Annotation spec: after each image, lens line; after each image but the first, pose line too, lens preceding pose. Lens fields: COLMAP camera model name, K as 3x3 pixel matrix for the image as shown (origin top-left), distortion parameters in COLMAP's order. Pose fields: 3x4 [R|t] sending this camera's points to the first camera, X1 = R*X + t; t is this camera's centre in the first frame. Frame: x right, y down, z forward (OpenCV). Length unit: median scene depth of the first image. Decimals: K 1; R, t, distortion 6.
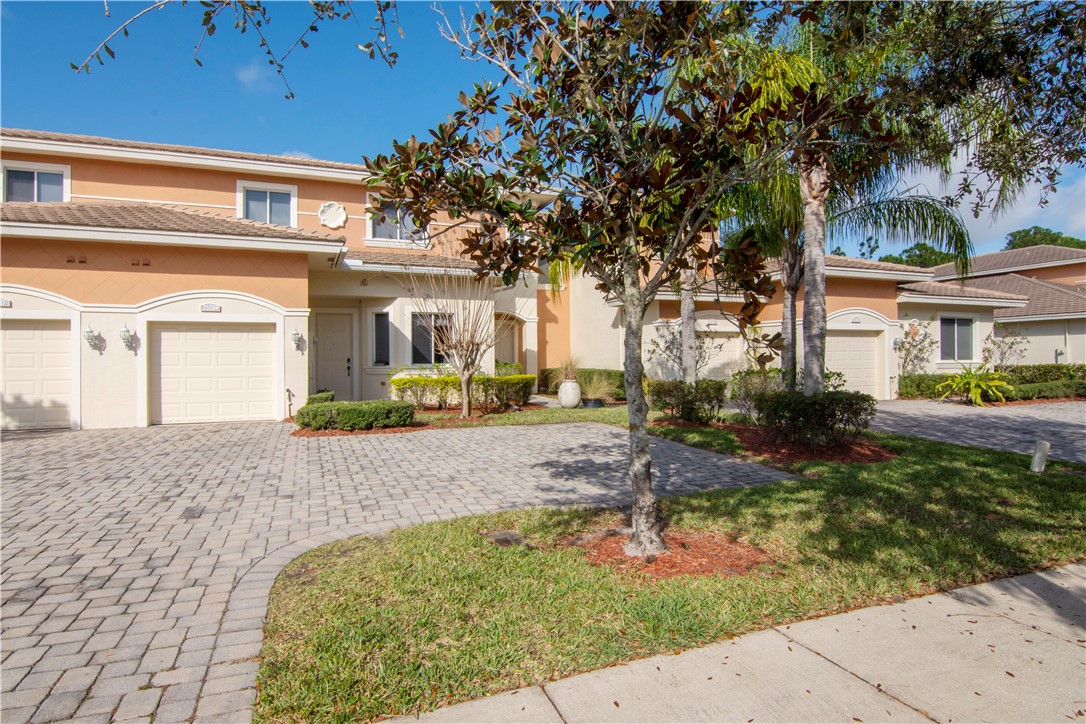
lens RADIAL K [[598.4, 0, 542.9], [0, 598.4, 364.5], [0, 0, 1]] dist [-0.008626, -0.002404]
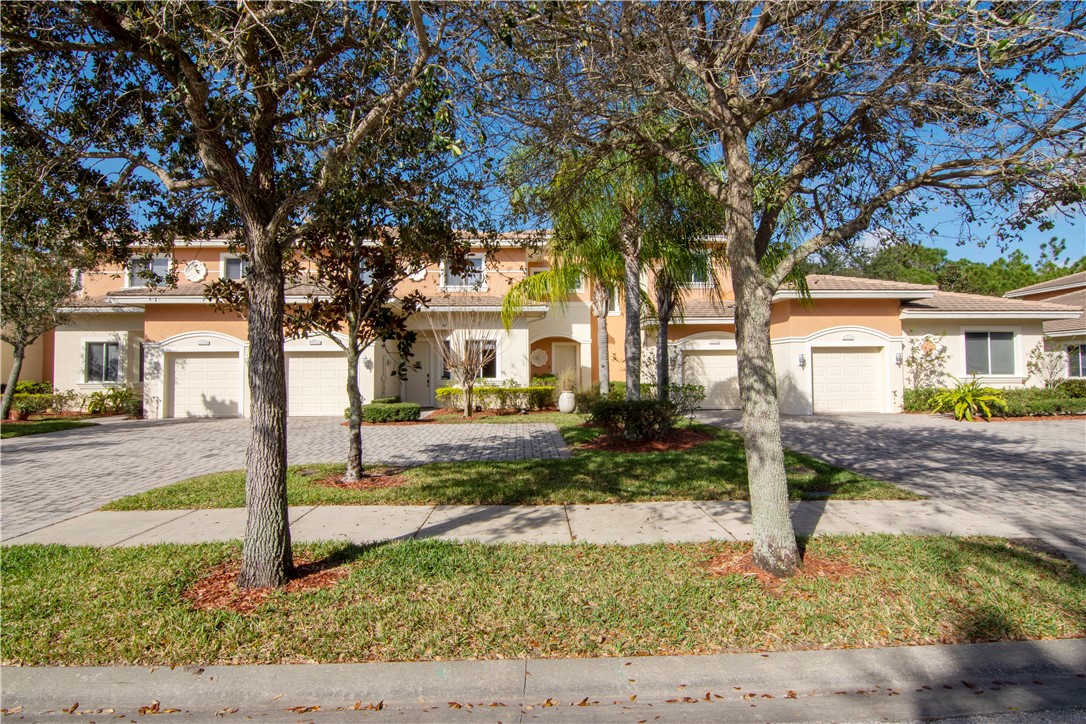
lens RADIAL K [[552.6, 0, 543.0], [0, 552.6, 362.0], [0, 0, 1]] dist [-0.012136, -0.000906]
pose [[0.943741, -0.009049, -0.330563, 0.355968], [-0.000586, 0.999578, -0.029035, -0.001640], [0.330686, 0.027595, 0.943337, -0.114498]]
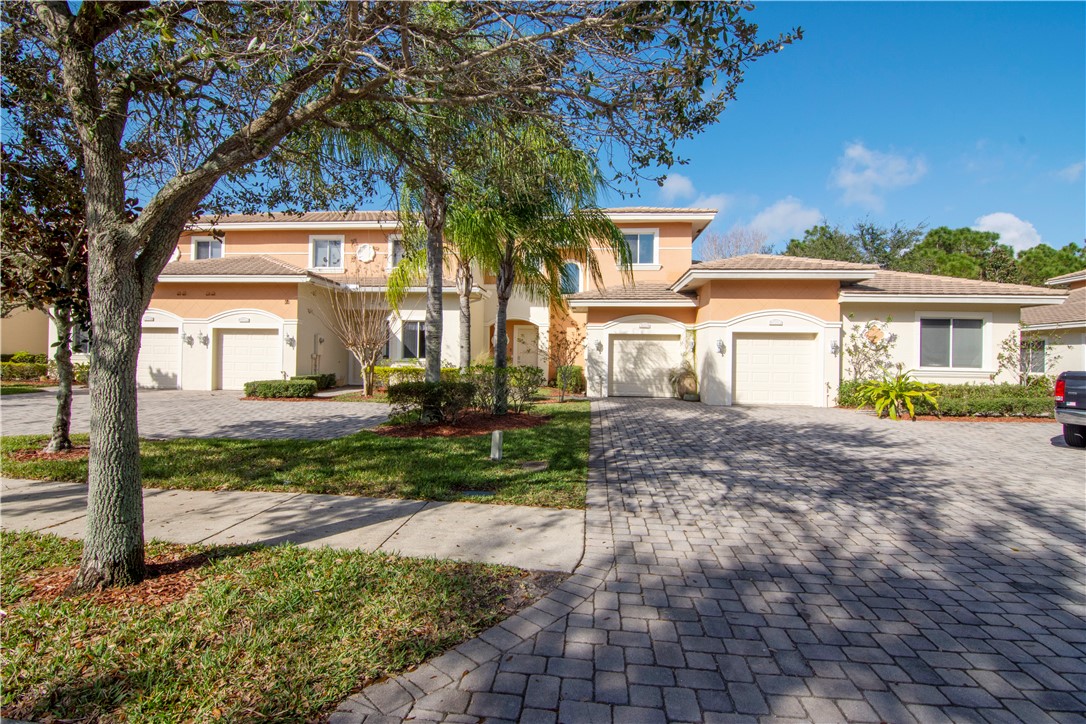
lens RADIAL K [[528.2, 0, 543.0], [0, 528.2, 362.0], [0, 0, 1]] dist [-0.012863, -0.000502]
pose [[0.891295, 0.022456, -0.452868, 0.612547], [-0.025490, 0.999675, -0.000597, 0.000128], [0.452707, 0.012076, 0.891577, 0.071673]]
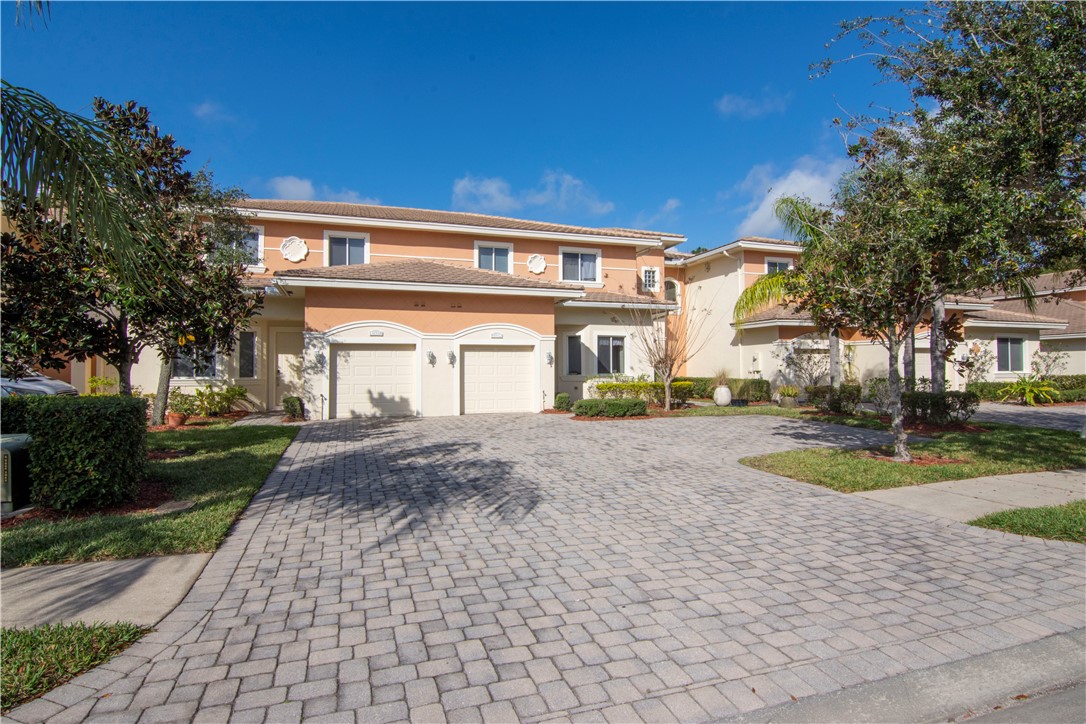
lens RADIAL K [[581.4, 0, 543.0], [0, 581.4, 362.0], [0, 0, 1]] dist [0.000028, -0.008726]
pose [[0.998987, 0.000167, -0.044992, -0.282530], [-0.001177, 0.999748, -0.022422, 0.002236], [0.044977, 0.022453, 0.998736, -0.318747]]
